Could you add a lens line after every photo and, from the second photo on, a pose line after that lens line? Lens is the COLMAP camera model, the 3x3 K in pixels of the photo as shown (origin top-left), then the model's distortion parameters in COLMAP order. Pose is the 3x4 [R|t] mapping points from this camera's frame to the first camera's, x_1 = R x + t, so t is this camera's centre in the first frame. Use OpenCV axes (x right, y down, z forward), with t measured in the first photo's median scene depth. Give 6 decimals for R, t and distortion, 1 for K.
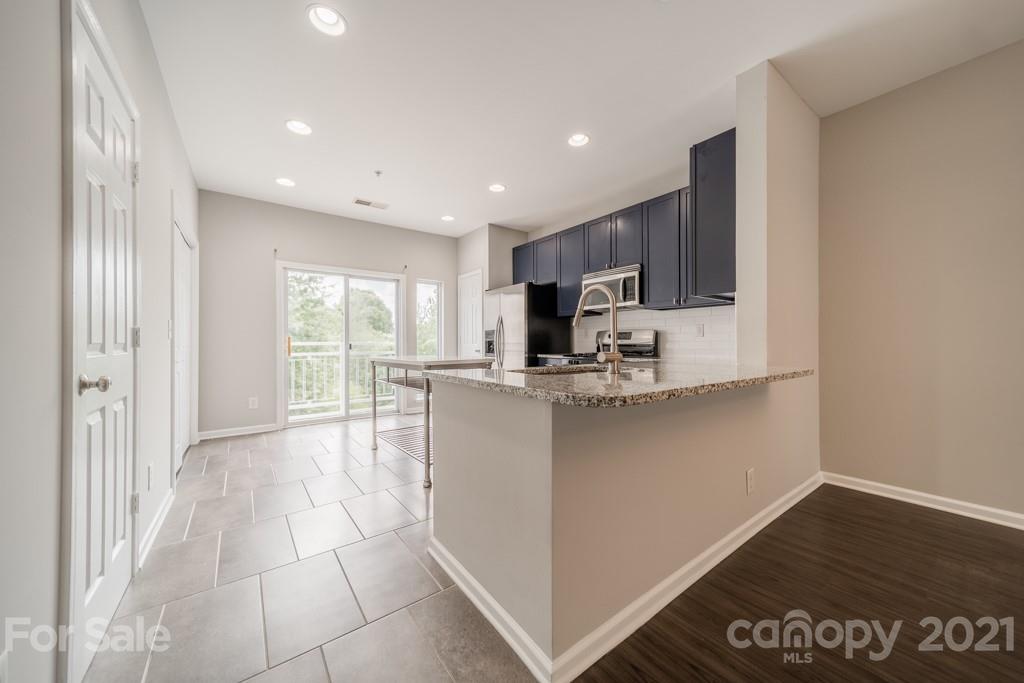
lens RADIAL K [[364.5, 0, 512.0], [0, 364.5, 341.5], [0, 0, 1]] dist [0.007563, -0.000037]
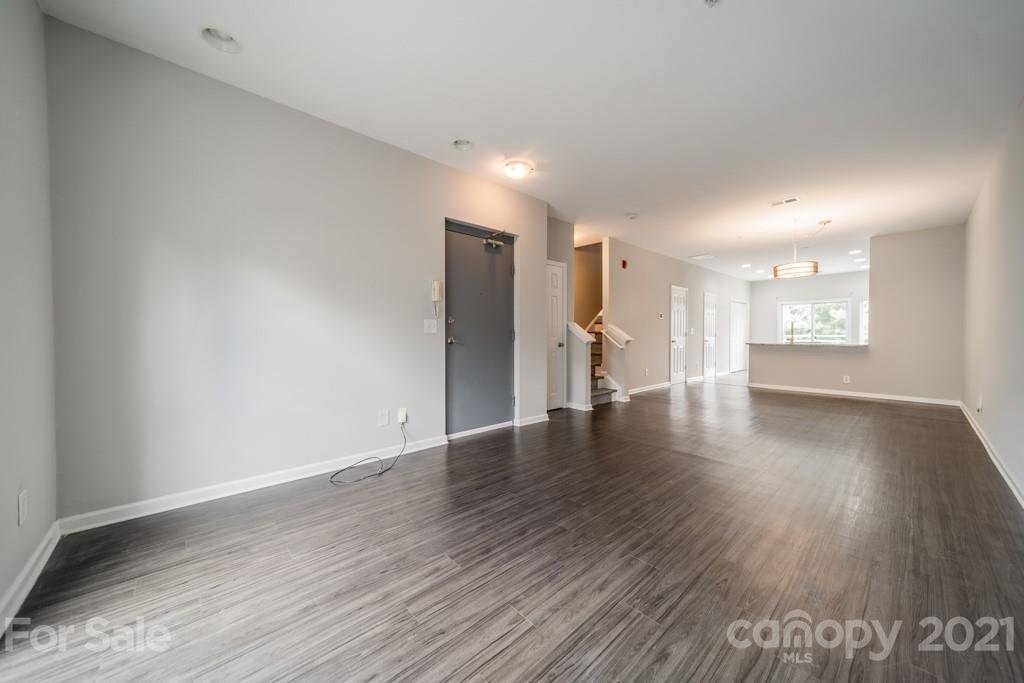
lens RADIAL K [[361.3, 0, 512.9], [0, 361.3, 340.8], [0, 0, 1]] dist [0.007460, -0.000133]
pose [[0.106520, 0.017352, -0.994159, 1.603960], [0.002415, 0.999840, 0.017710, -0.010638], [0.994308, -0.004287, 0.106461, -1.033614]]
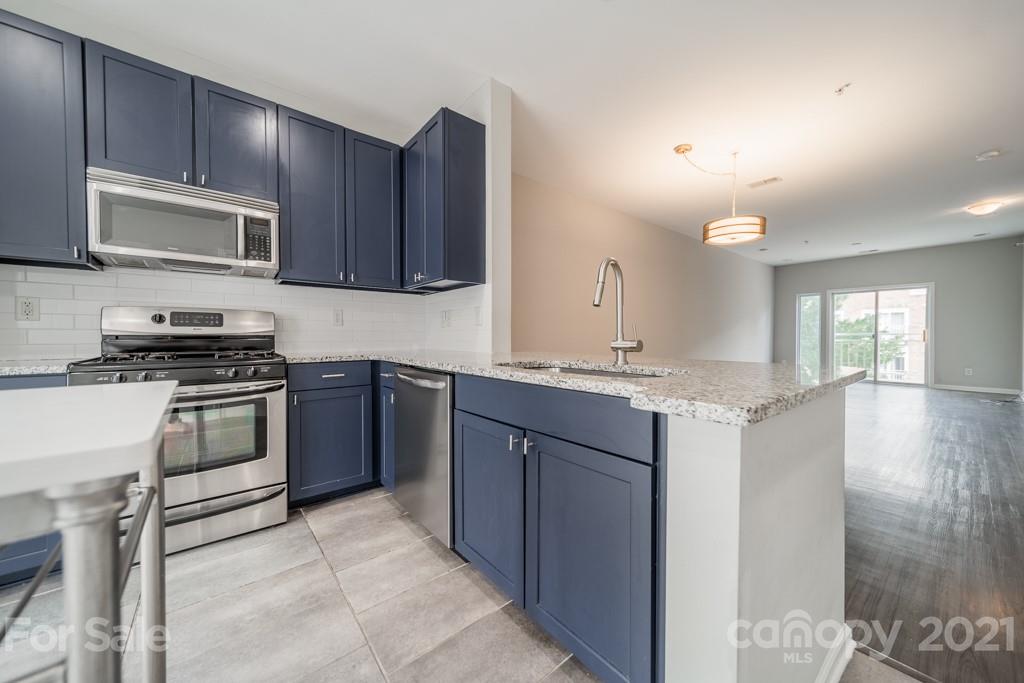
lens RADIAL K [[364.5, 0, 512.0], [0, 364.5, 341.5], [0, 0, 1]] dist [0.007563, -0.000037]
pose [[-0.049571, -0.014467, 0.998666, -0.230901], [-0.002148, 0.999894, 0.014378, 0.007298], [-0.998768, -0.001433, -0.049597, 0.515786]]
